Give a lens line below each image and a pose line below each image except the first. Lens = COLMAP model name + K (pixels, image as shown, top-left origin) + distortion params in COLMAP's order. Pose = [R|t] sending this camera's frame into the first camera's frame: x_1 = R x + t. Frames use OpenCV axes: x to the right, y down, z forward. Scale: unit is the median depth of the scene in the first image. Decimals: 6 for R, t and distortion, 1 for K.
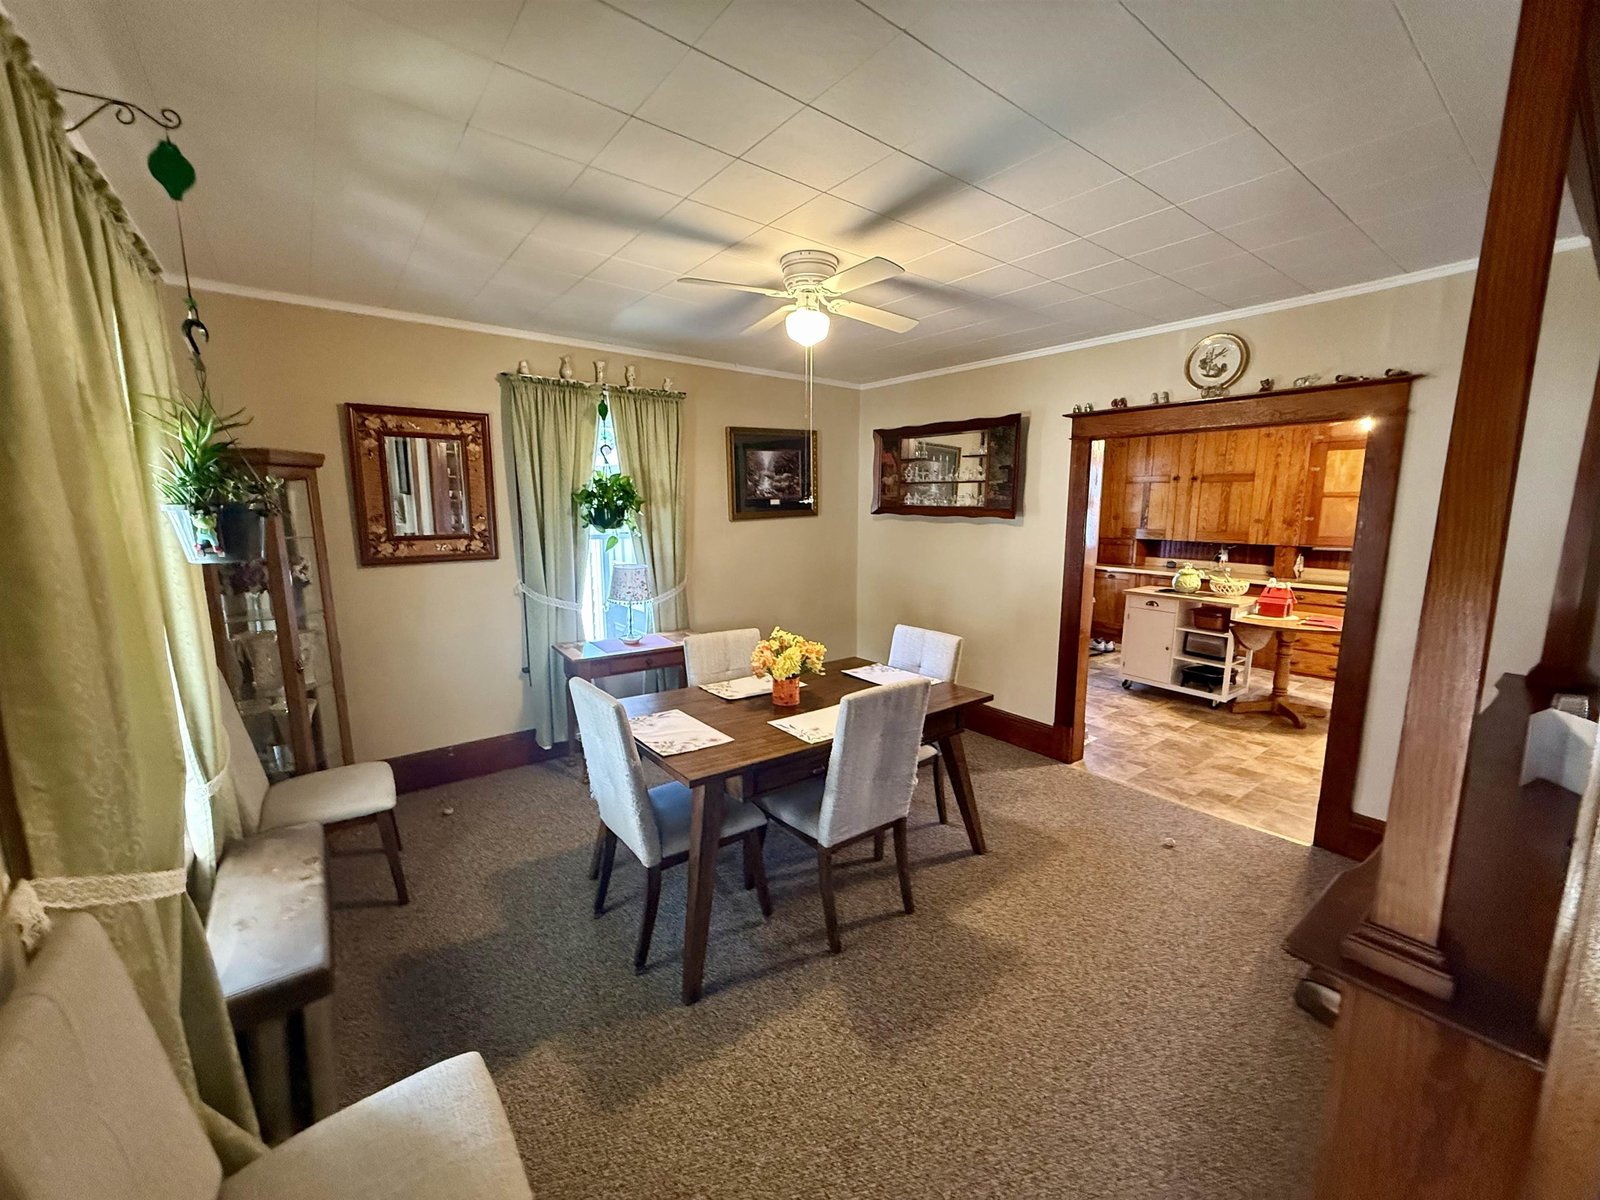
lens RADIAL K [[641.4, 0, 798.7], [0, 641.4, 601.6], [0, 0, 1]] dist [-0.000621, 0.000011]
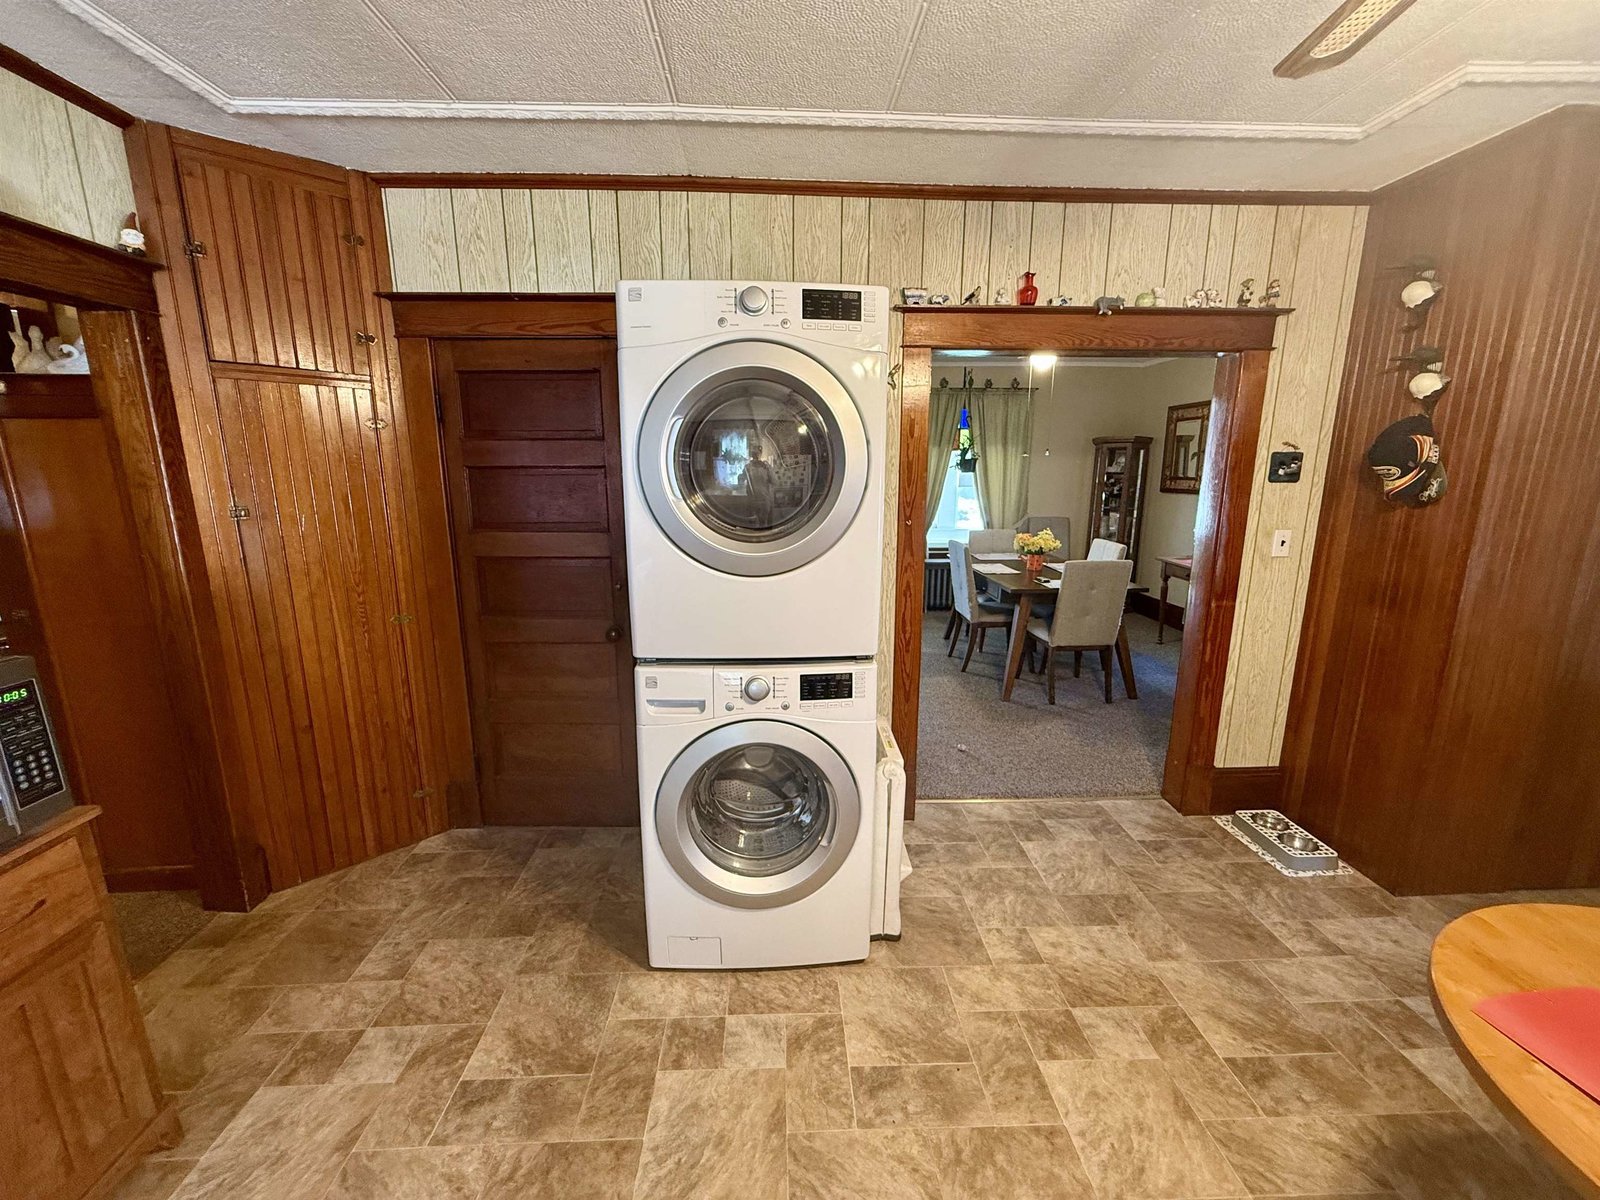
lens RADIAL K [[641.4, 0, 798.7], [0, 641.4, 601.6], [0, 0, 1]] dist [-0.000621, 0.000011]
pose [[-0.578004, 0.164326, -0.799317, 1.236918], [-0.130408, 0.948326, 0.289261, -0.127468], [0.805546, 0.271431, -0.526707, 0.990333]]
